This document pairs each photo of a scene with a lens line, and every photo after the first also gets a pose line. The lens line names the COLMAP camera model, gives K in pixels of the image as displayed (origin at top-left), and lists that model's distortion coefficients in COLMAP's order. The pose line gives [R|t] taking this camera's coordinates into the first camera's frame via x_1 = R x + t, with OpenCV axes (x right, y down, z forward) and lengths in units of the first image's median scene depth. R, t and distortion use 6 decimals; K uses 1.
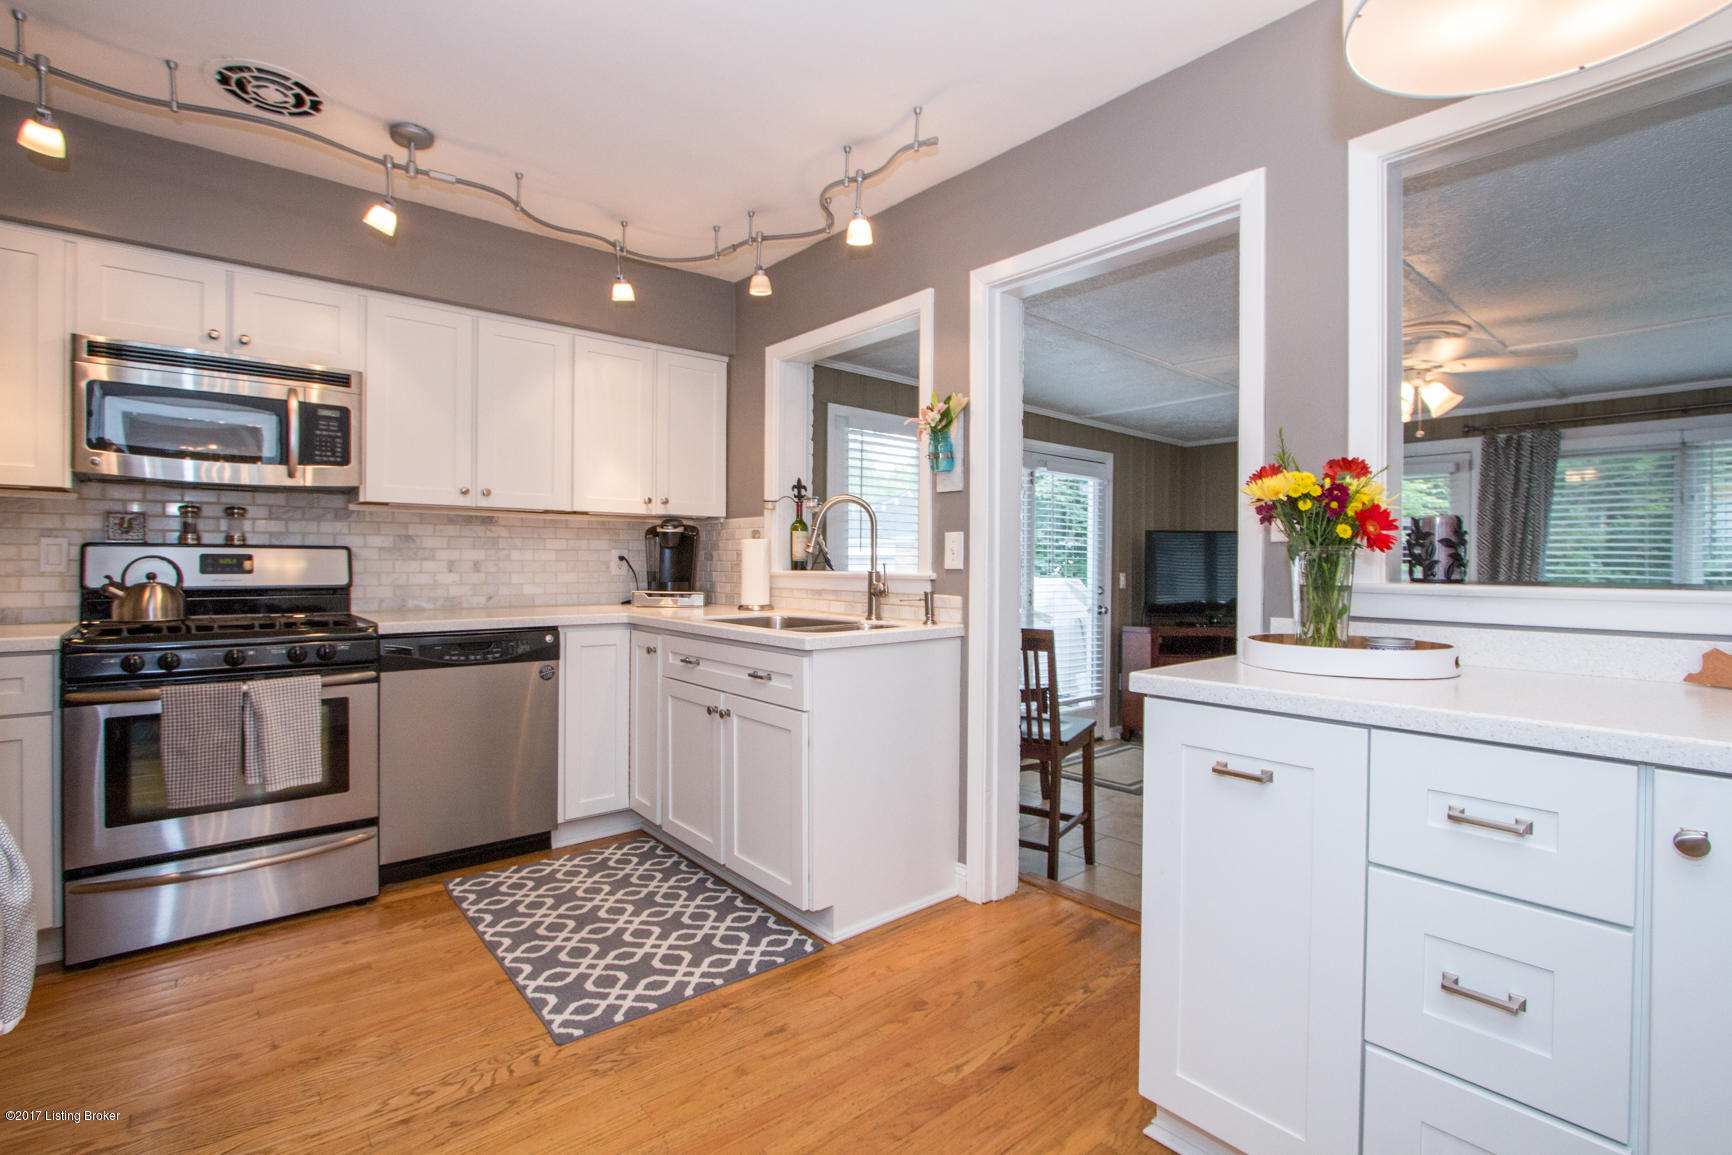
lens RADIAL K [[792.0, 0, 857.2], [0, 792.0, 568.8], [0, 0, 1]] dist [-0.015253, 0.001344]
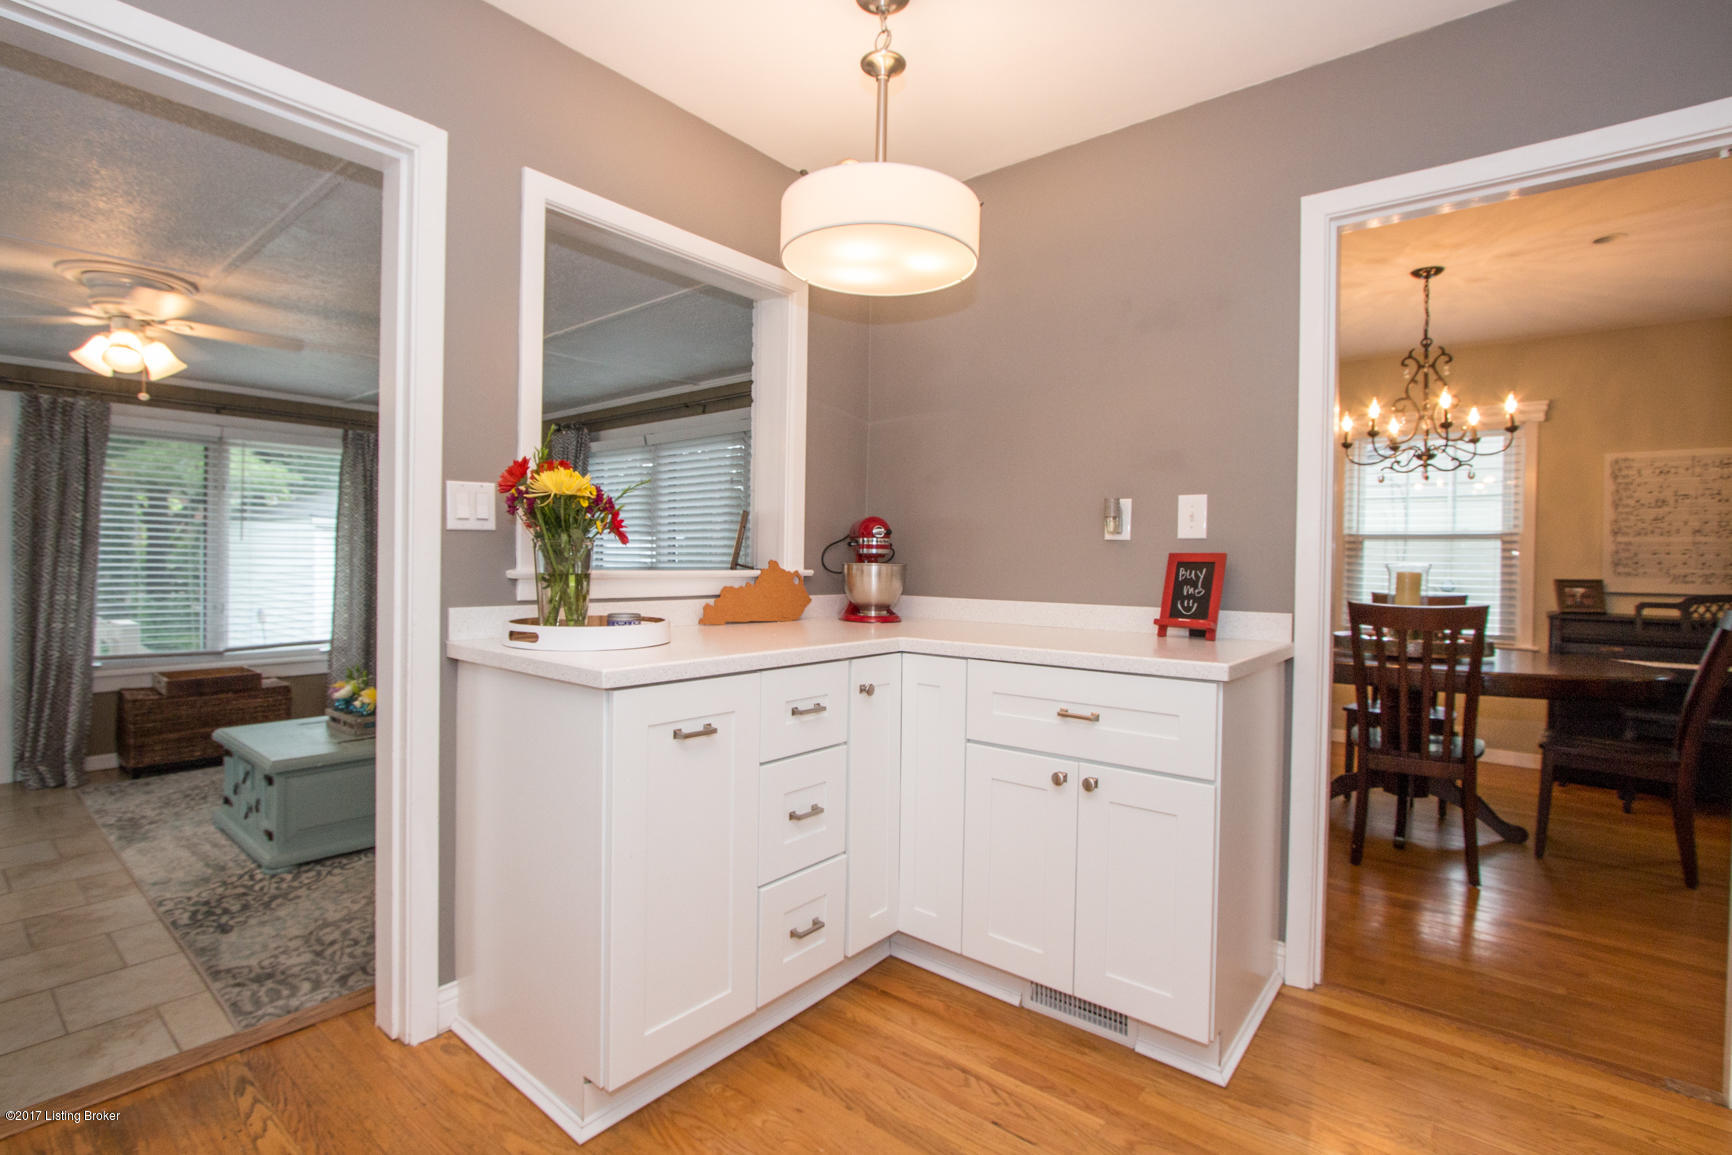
lens RADIAL K [[799.9, 0, 866.4], [0, 799.9, 567.6], [0, 0, 1]] dist [-0.011326, -0.000074]
pose [[-0.185642, -0.019880, 0.982416, -0.521949], [-0.007798, 0.999794, 0.018758, -0.010574], [-0.982586, -0.004178, -0.185759, 0.683762]]
